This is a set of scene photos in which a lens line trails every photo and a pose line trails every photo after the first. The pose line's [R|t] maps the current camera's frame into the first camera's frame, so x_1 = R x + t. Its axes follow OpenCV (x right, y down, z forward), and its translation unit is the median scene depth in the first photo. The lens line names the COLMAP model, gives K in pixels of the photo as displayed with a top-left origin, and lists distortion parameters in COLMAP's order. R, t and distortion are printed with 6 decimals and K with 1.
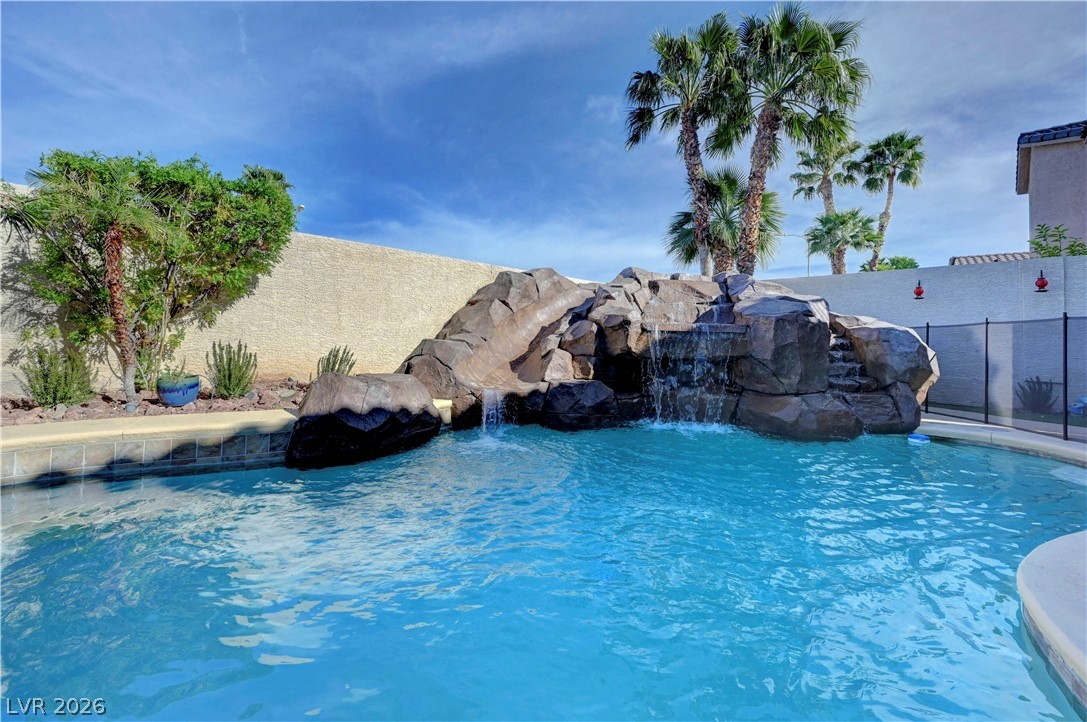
lens RADIAL K [[431.6, 0, 551.2], [0, 431.6, 336.5], [0, 0, 1]] dist [0.001492, -0.000447]
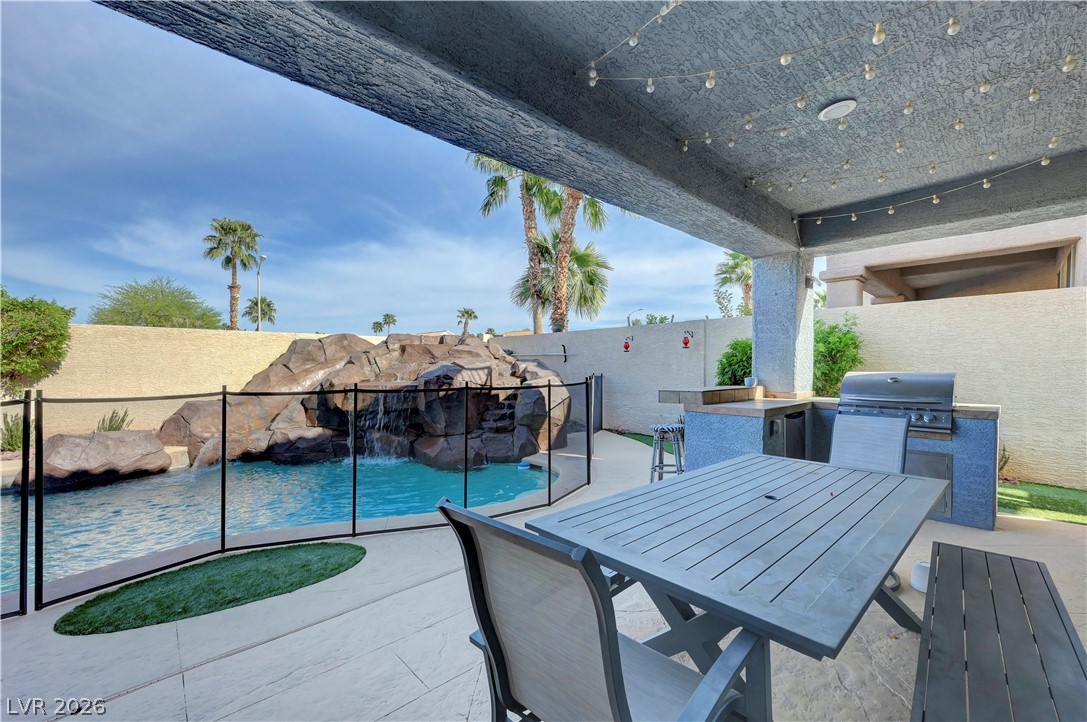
lens RADIAL K [[431.6, 0, 553.7], [0, 431.6, 374.2], [0, 0, 1]] dist [0.001492, -0.000447]
pose [[0.999244, -0.028418, -0.026520, 1.015117], [0.029089, 0.999257, 0.025276, -0.090810], [0.025782, -0.026028, 0.999329, -0.374204]]
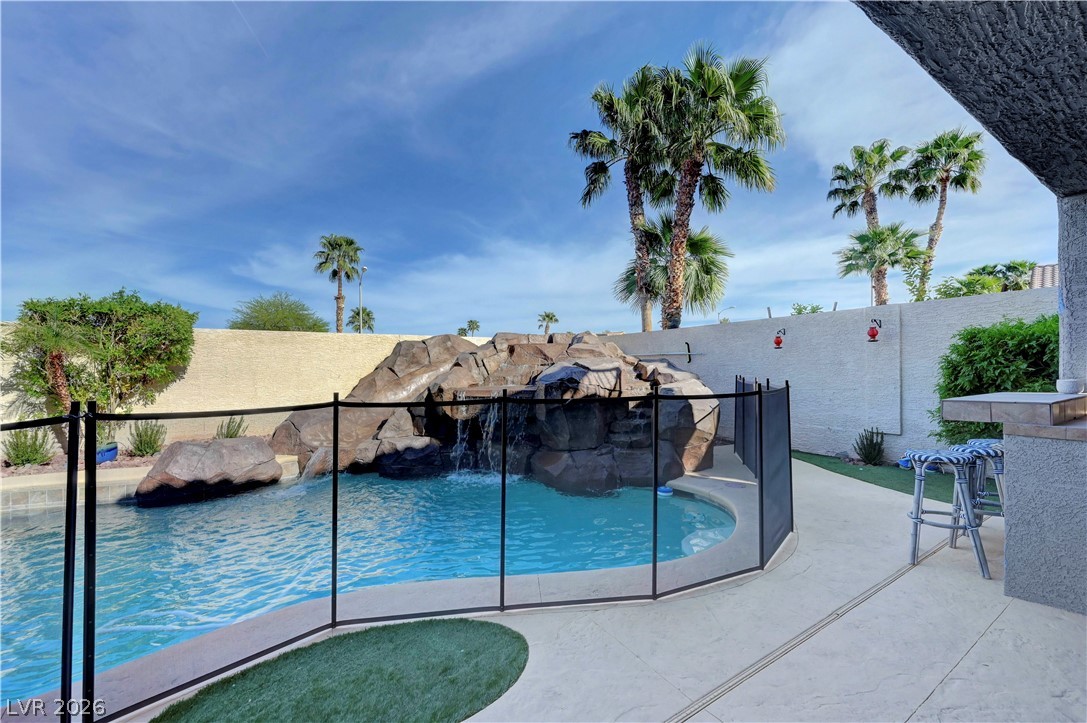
lens RADIAL K [[431.6, 0, 554.2], [0, 431.6, 372.9], [0, 0, 1]] dist [0.001492, -0.000447]
pose [[0.979215, -0.035080, -0.199769, 0.814719], [0.037470, 0.999264, 0.008193, -0.088299], [0.199334, -0.015508, 0.979809, -0.132280]]
